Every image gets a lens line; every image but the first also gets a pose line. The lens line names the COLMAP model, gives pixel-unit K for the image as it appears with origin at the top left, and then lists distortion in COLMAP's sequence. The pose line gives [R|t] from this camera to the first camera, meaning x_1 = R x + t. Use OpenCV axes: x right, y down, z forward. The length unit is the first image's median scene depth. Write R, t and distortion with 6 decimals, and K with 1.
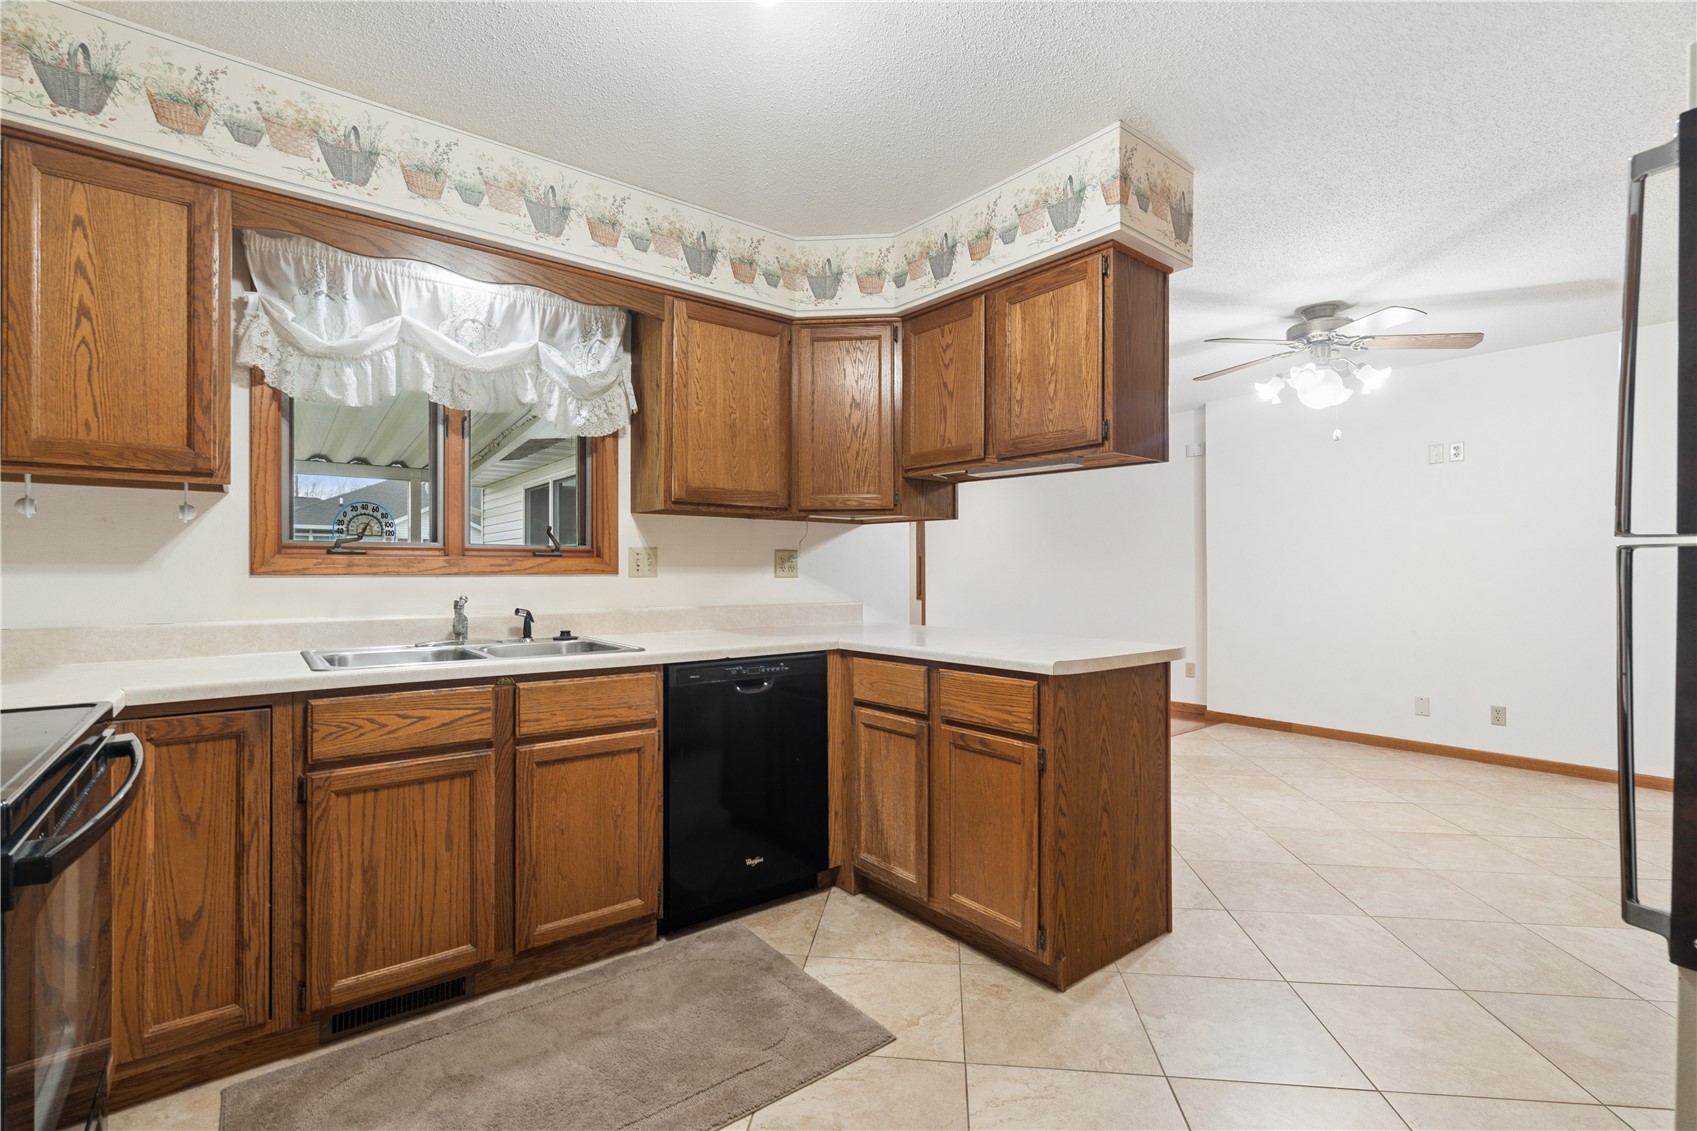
lens RADIAL K [[765.6, 0, 855.1], [0, 765.6, 566.2], [0, 0, 1]] dist [-0.004620, 0.001879]
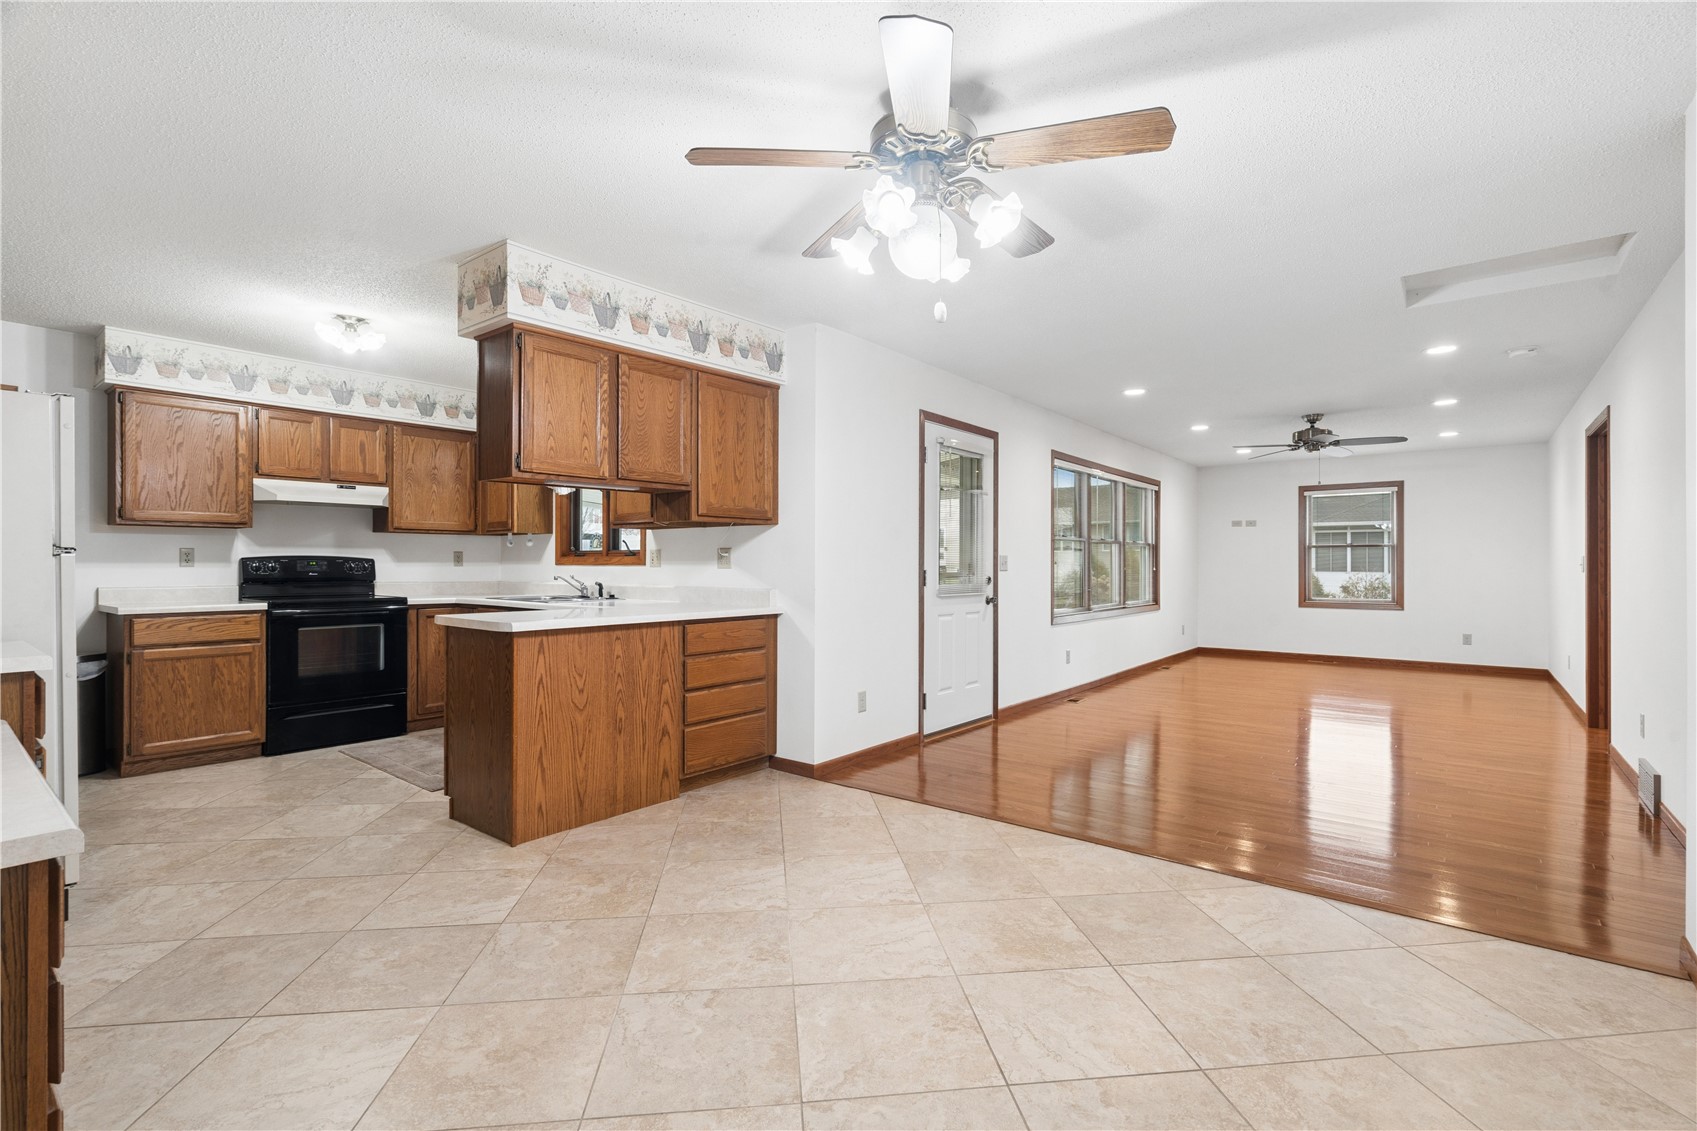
lens RADIAL K [[765.6, 0, 853.5], [0, 765.6, 563.8], [0, 0, 1]] dist [-0.004620, 0.001879]
pose [[0.223944, -0.000081, -0.974602, 1.794354], [0.004487, 0.999989, 0.000948, 0.009438], [0.974592, -0.004586, 0.223942, 1.281090]]
